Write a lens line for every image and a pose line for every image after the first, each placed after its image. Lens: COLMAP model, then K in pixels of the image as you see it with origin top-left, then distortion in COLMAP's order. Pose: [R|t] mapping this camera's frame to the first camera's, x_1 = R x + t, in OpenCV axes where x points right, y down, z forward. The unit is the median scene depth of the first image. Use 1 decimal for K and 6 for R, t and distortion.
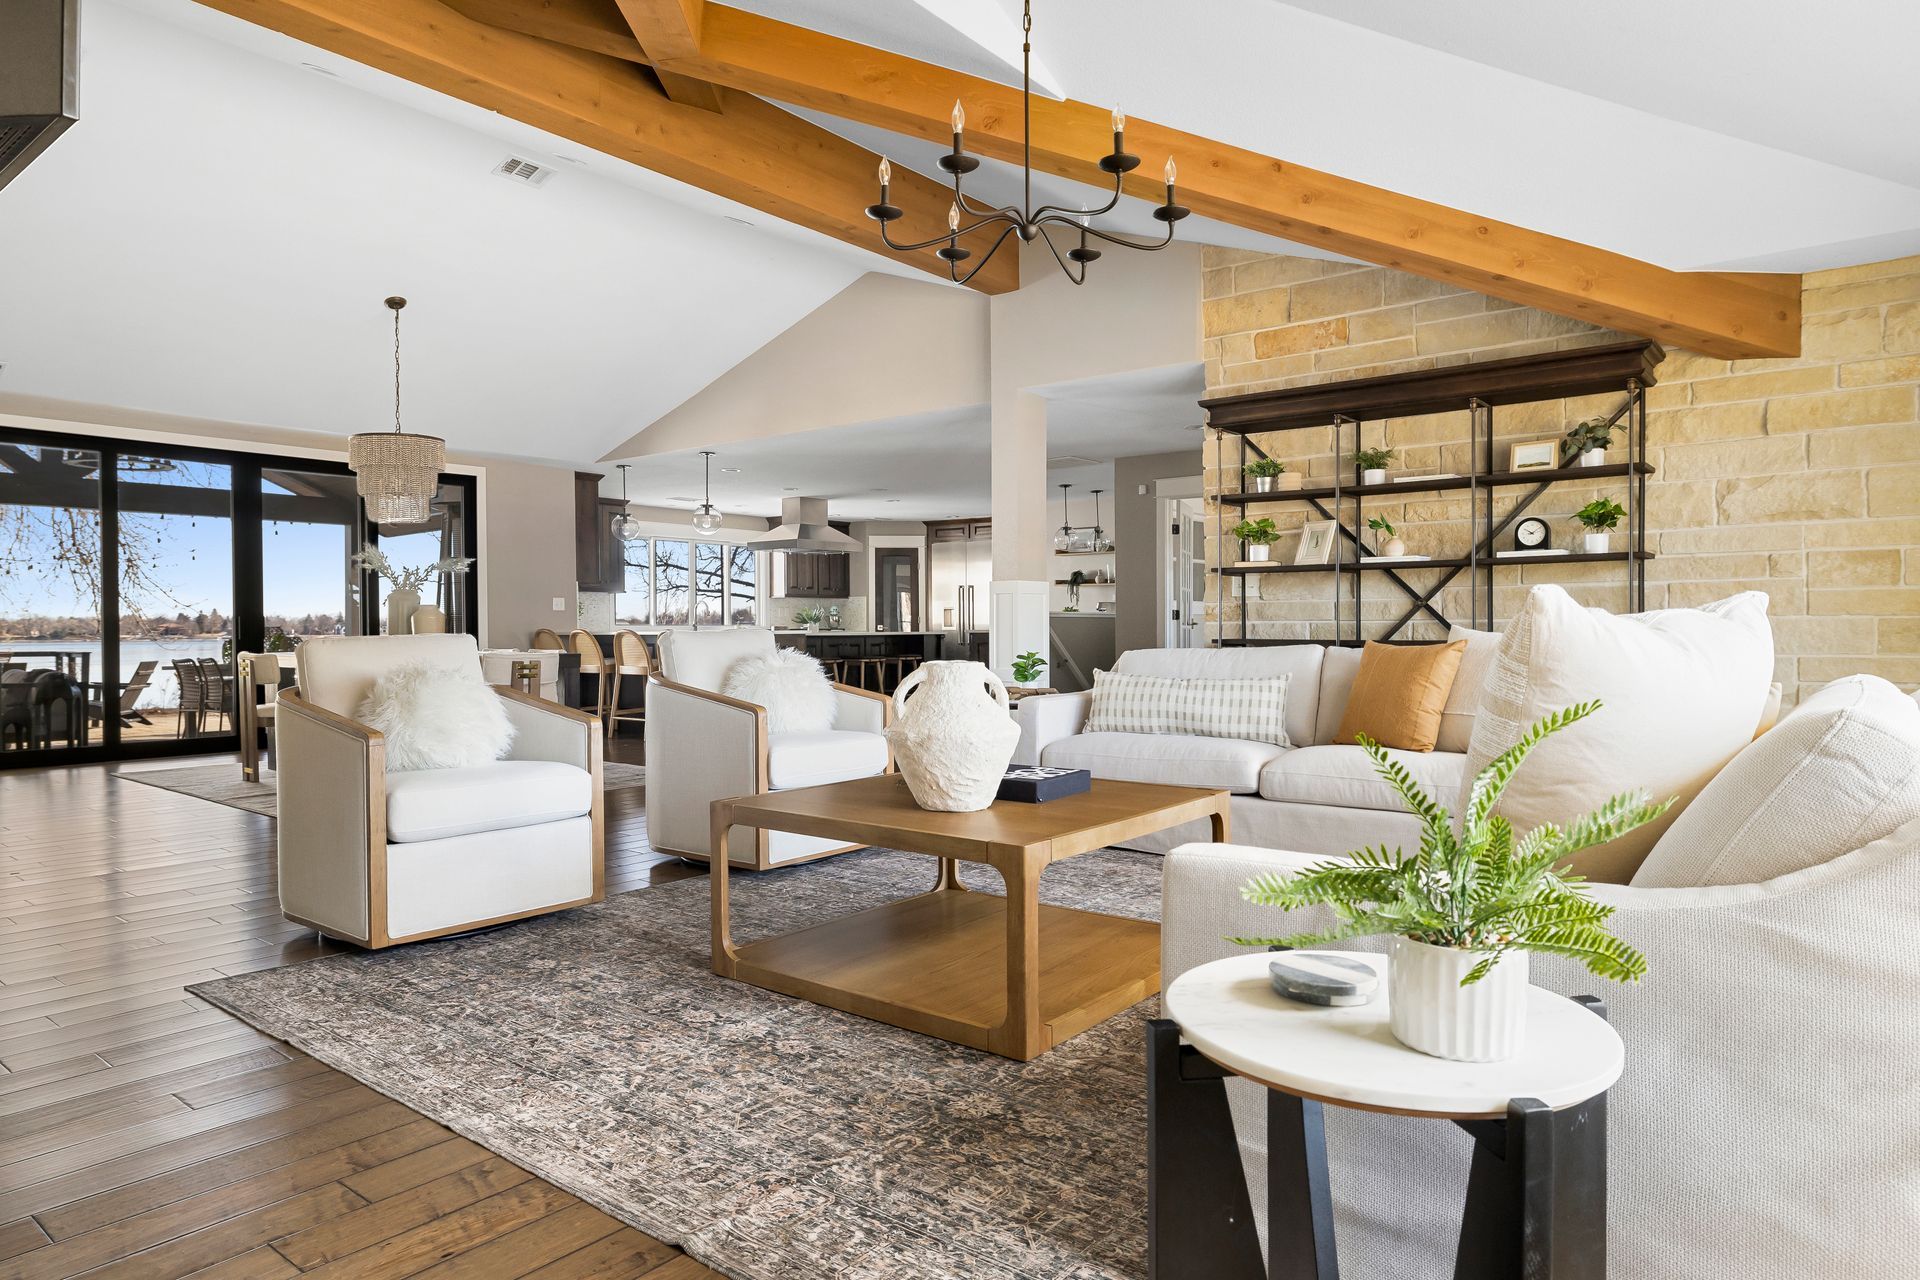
lens RADIAL K [[1137.8, 0, 960.0], [0, 1137.8, 640.0], [0, 0, 1]] dist [-0.000273, 0.000007]
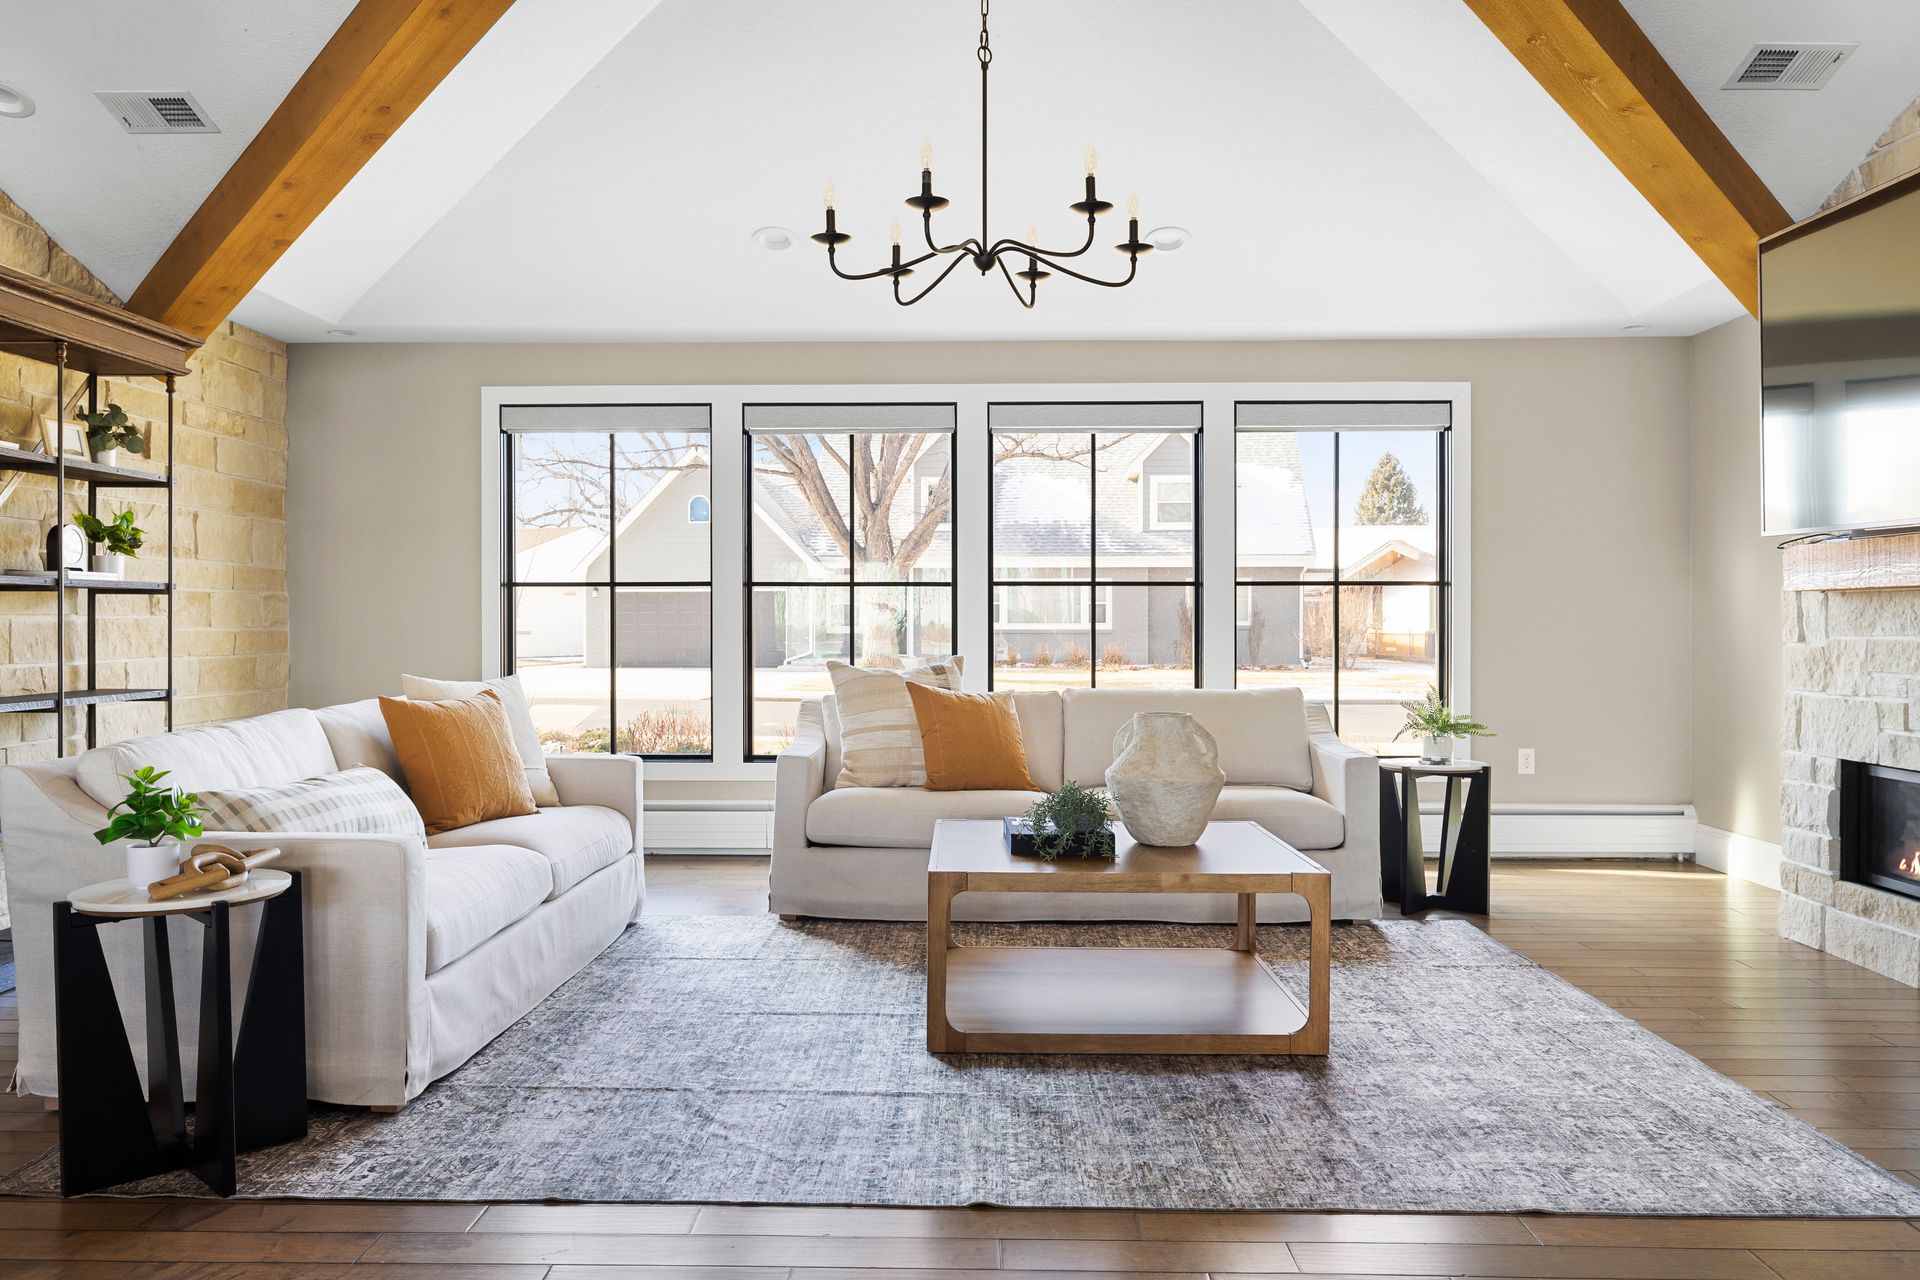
lens RADIAL K [[1497.2, 0, 960.0], [0, 1497.2, 640.0], [0, 0, 1]] dist [0.002892, 0.000994]
pose [[-0.606762, -0.001807, 0.794882, -1.113020], [0.013739, 0.999824, 0.012761, -0.072886], [-0.794765, 0.018663, -0.606630, 2.182679]]
